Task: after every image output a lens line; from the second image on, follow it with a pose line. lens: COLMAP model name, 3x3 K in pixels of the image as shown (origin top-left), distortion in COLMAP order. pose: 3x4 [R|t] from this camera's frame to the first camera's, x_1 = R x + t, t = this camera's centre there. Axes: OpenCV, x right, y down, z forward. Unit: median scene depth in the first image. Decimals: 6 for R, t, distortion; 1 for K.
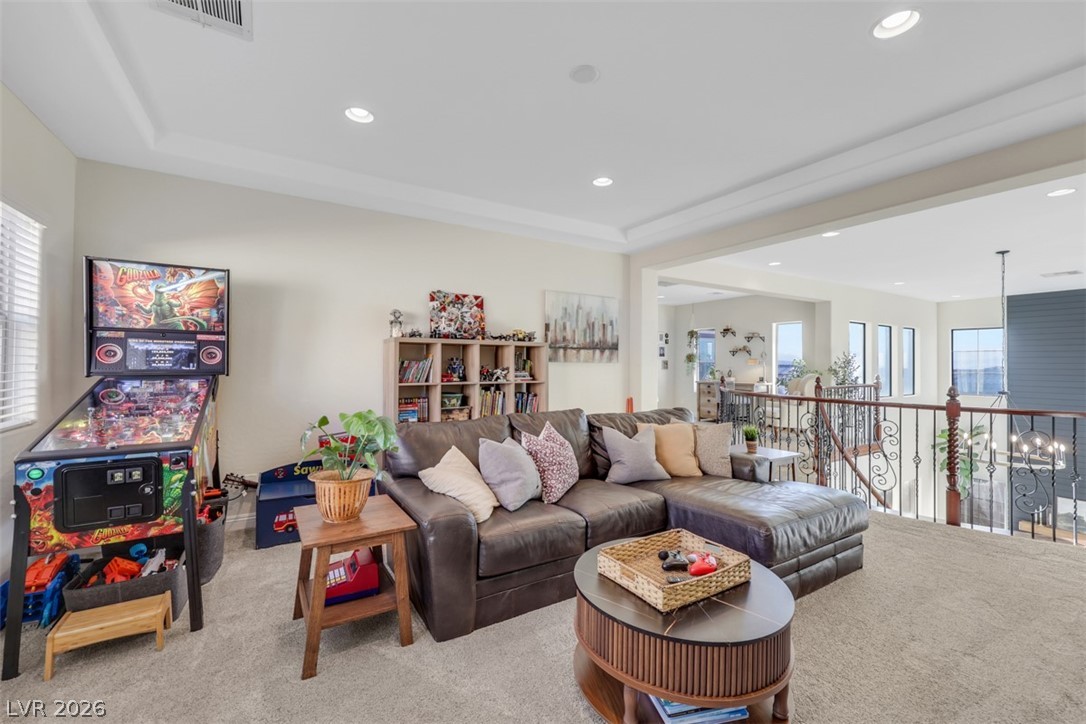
lens RADIAL K [[455.0, 0, 551.5], [0, 455.0, 361.2], [0, 0, 1]] dist [-0.007959, -0.000576]
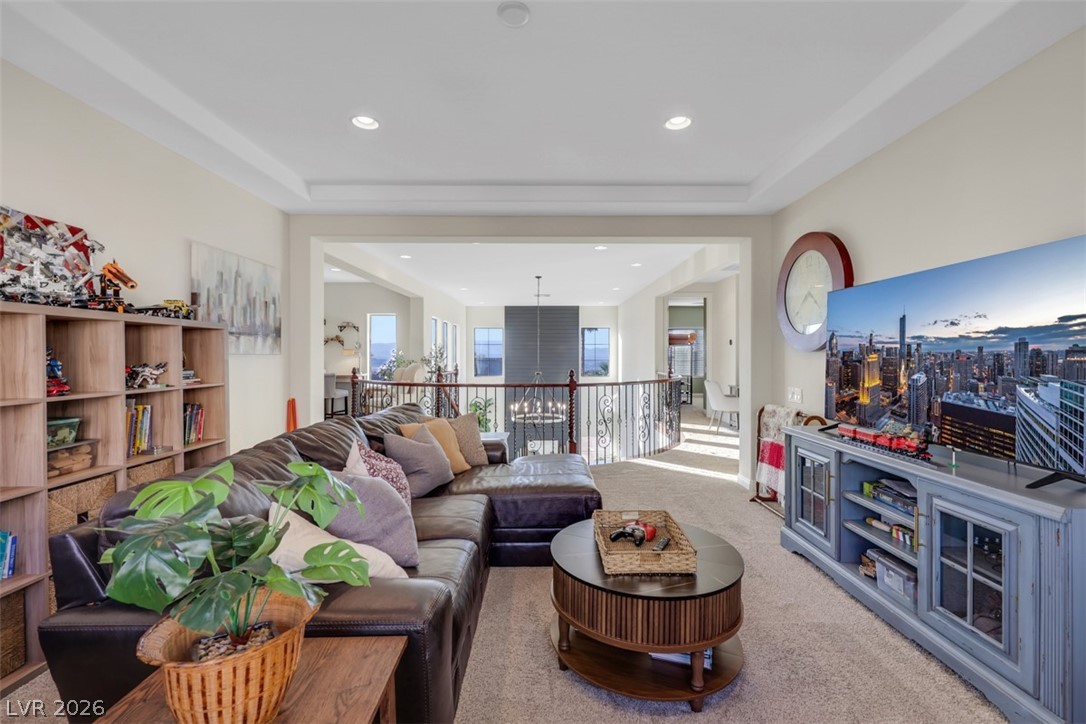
lens RADIAL K [[455.0, 0, 551.7], [0, 455.0, 360.0], [0, 0, 1]] dist [-0.007959, -0.000576]
pose [[0.519122, -0.014922, 0.854570, -0.288903], [-0.002192, 0.999821, 0.018790, -0.001874], [-0.854697, -0.011628, 0.518997, 0.234471]]
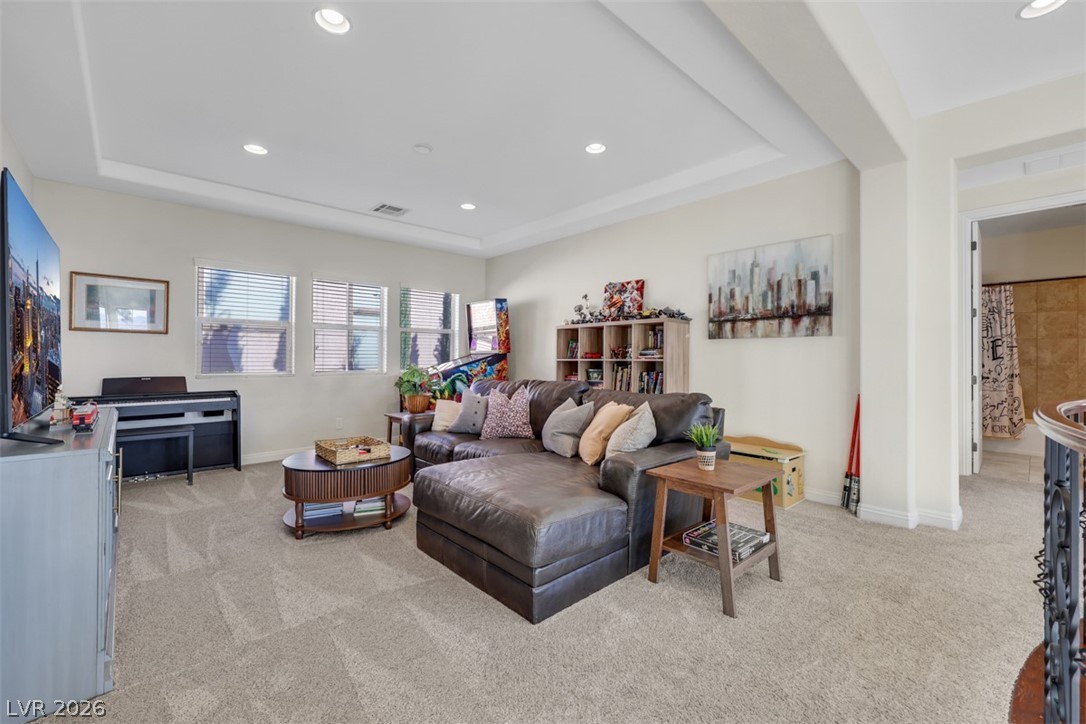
lens RADIAL K [[455.0, 0, 547.6], [0, 455.0, 366.0], [0, 0, 1]] dist [-0.007959, -0.000576]
pose [[0.190858, 0.006651, -0.981595, 0.752984], [0.007137, 0.999941, 0.008163, 0.042043], [0.981592, -0.008564, 0.190799, 0.525407]]
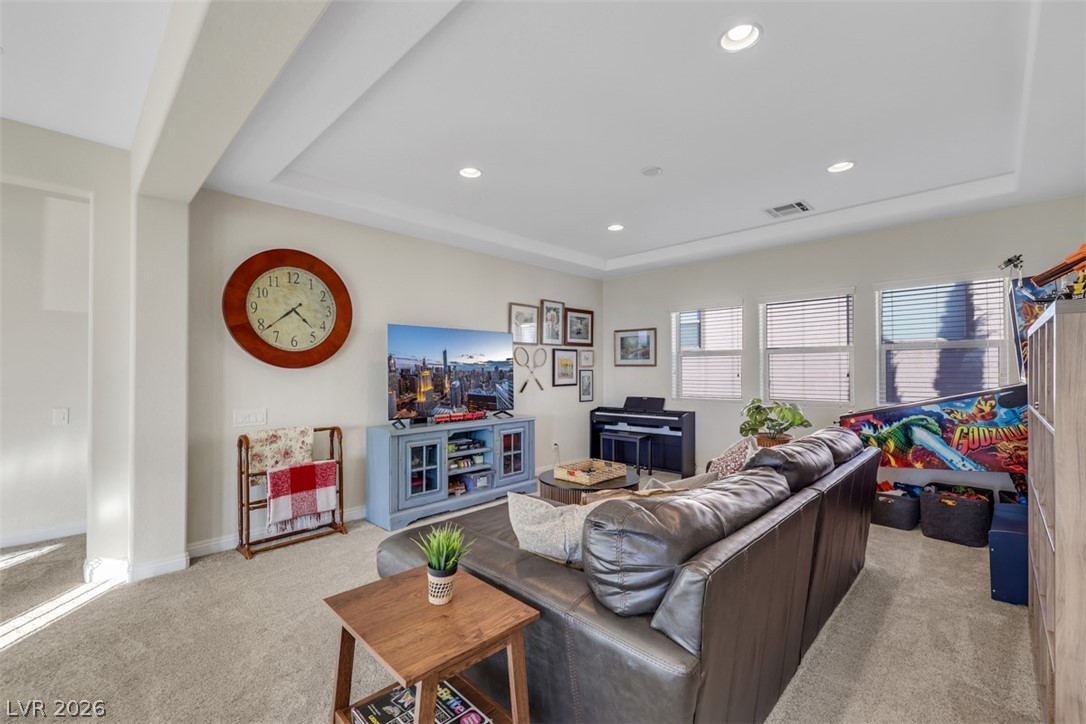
lens RADIAL K [[455.0, 0, 542.2], [0, 455.0, 363.5], [0, 0, 1]] dist [-0.007959, -0.000576]
pose [[-0.975319, -0.008998, -0.220617, 0.320994], [-0.002973, 0.999614, -0.027626, 0.009243], [0.220780, -0.026288, -0.974969, 1.071427]]
